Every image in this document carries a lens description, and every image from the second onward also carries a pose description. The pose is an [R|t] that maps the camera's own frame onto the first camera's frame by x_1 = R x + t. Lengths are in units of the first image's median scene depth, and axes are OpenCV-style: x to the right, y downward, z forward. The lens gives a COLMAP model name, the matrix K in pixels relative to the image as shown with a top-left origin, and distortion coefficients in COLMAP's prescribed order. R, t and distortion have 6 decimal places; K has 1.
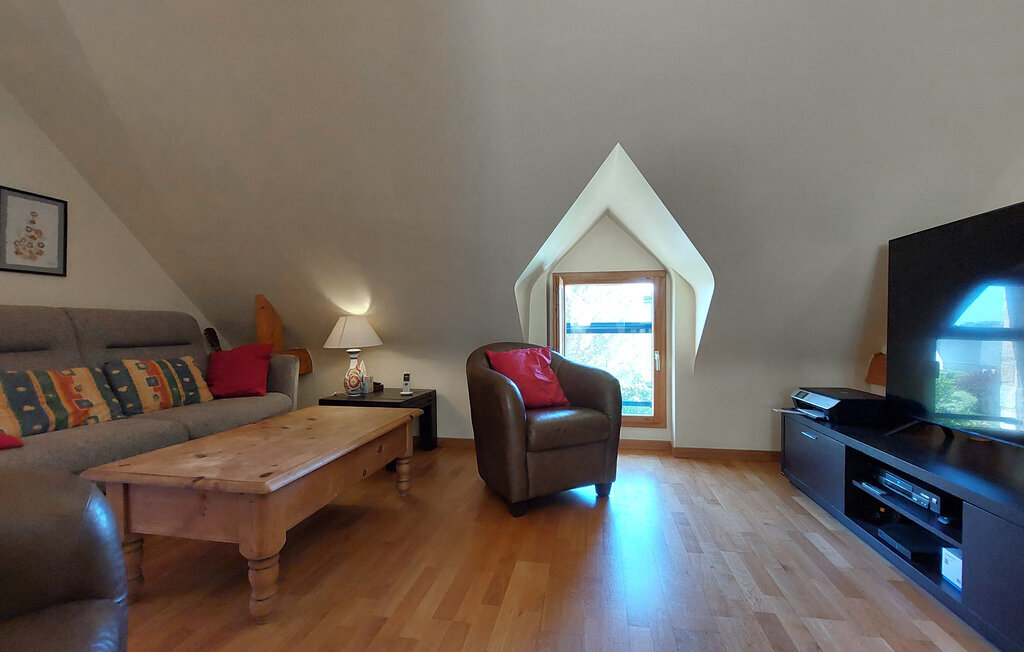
lens RADIAL K [[424.9, 0, 518.3], [0, 424.9, 327.6], [0, 0, 1]] dist [-0.021861, -0.000863]
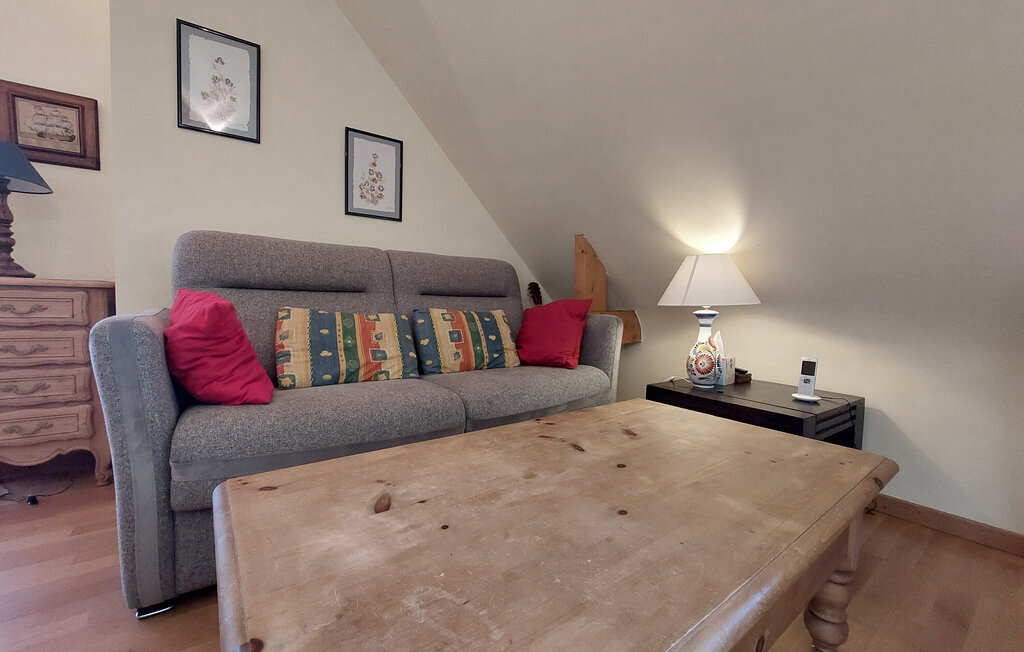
lens RADIAL K [[424.9, 0, 517.1], [0, 424.9, 331.6], [0, 0, 1]] dist [-0.021861, -0.000863]
pose [[0.734655, 0.070455, -0.674772, -0.211701], [-0.026399, 0.996809, 0.075338, 0.051344], [0.677927, -0.037534, 0.734171, 0.446488]]
